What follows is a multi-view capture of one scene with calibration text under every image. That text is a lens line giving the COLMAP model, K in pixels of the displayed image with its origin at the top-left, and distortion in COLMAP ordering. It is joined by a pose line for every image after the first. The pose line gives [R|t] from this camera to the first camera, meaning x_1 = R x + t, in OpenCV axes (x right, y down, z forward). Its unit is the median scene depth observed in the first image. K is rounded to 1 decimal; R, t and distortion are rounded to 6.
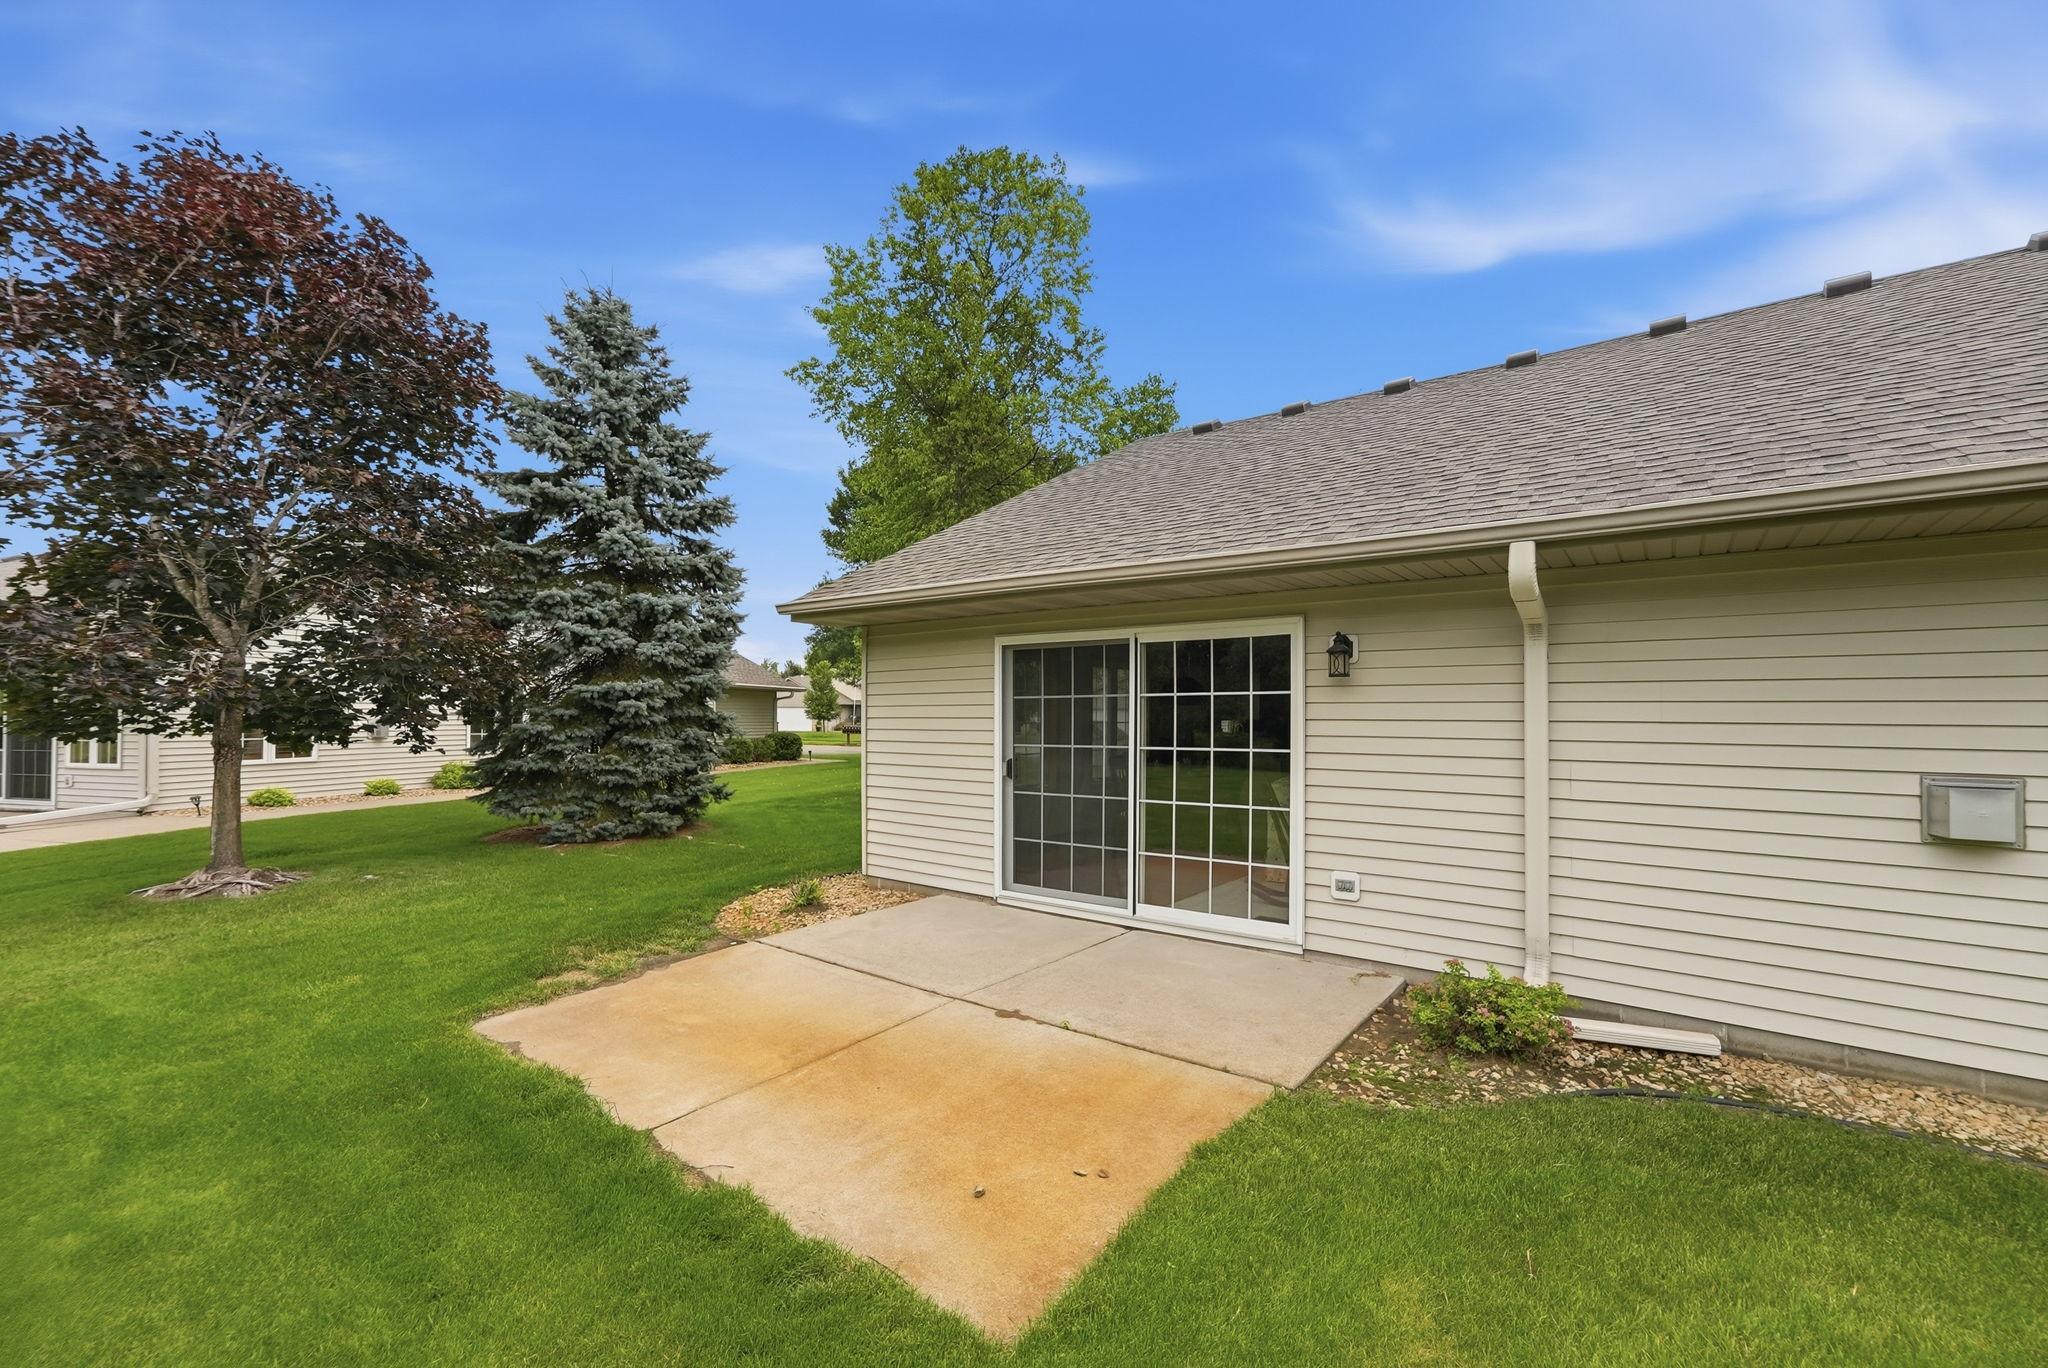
lens RADIAL K [[806.3, 0, 1055.2], [0, 806.3, 704.3], [0, 0, 1]] dist [-0.002509, -0.000058]
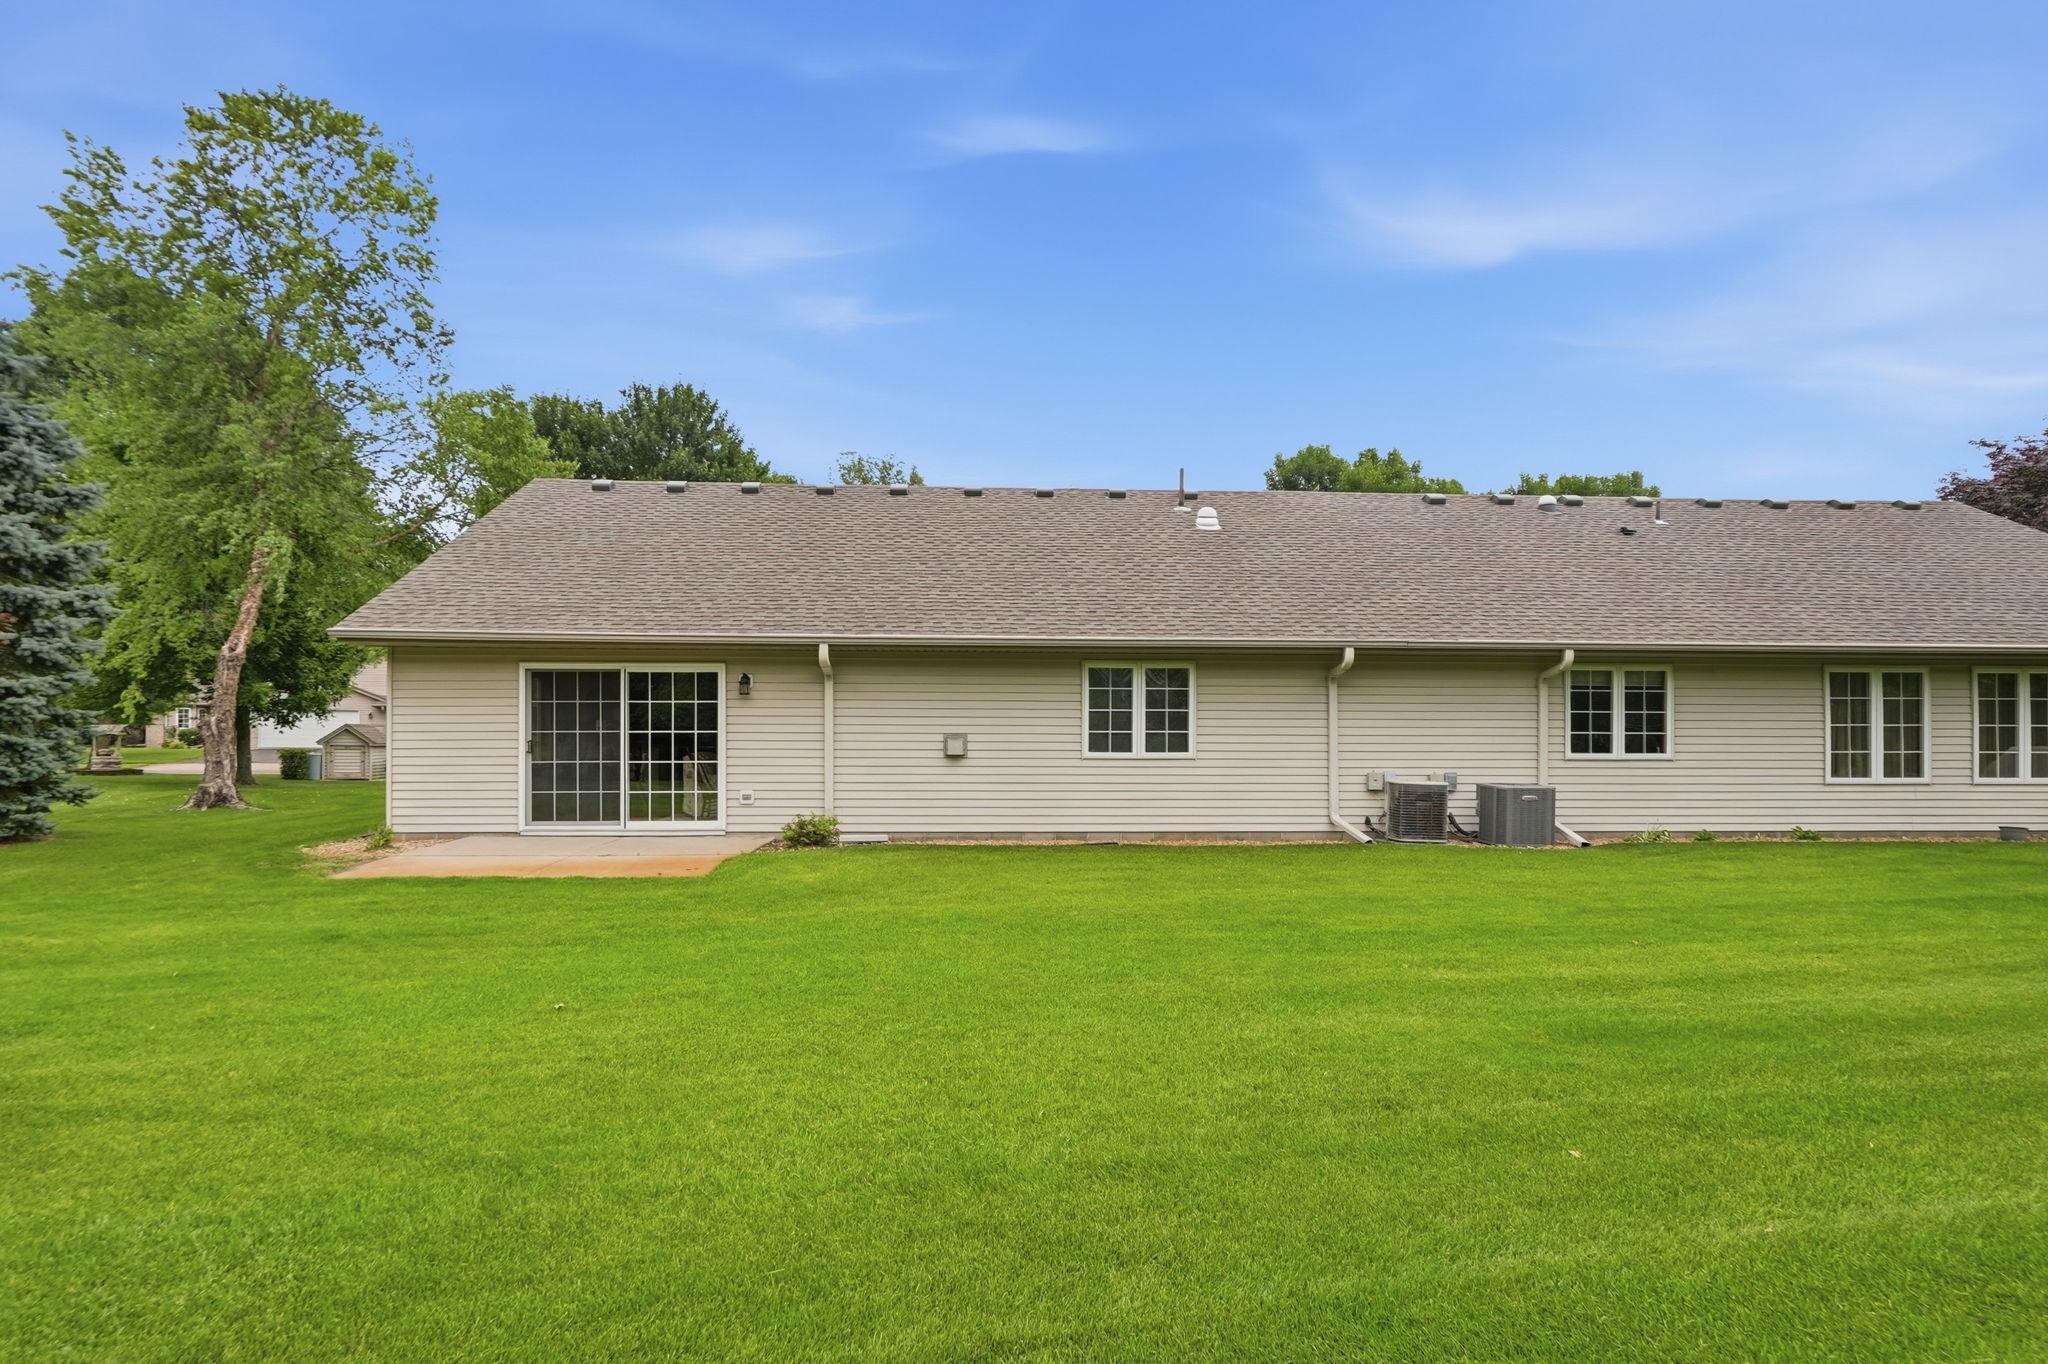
lens RADIAL K [[1252.7, 0, 1050.1], [0, 1252.7, 719.2], [0, 0, 1]] dist [0.015048, 0.000523]
pose [[0.770535, 0.011084, 0.637302, -1.045520], [-0.008657, 0.999939, -0.006925, 0.042024], [-0.637339, -0.000181, 0.770583, -1.885987]]
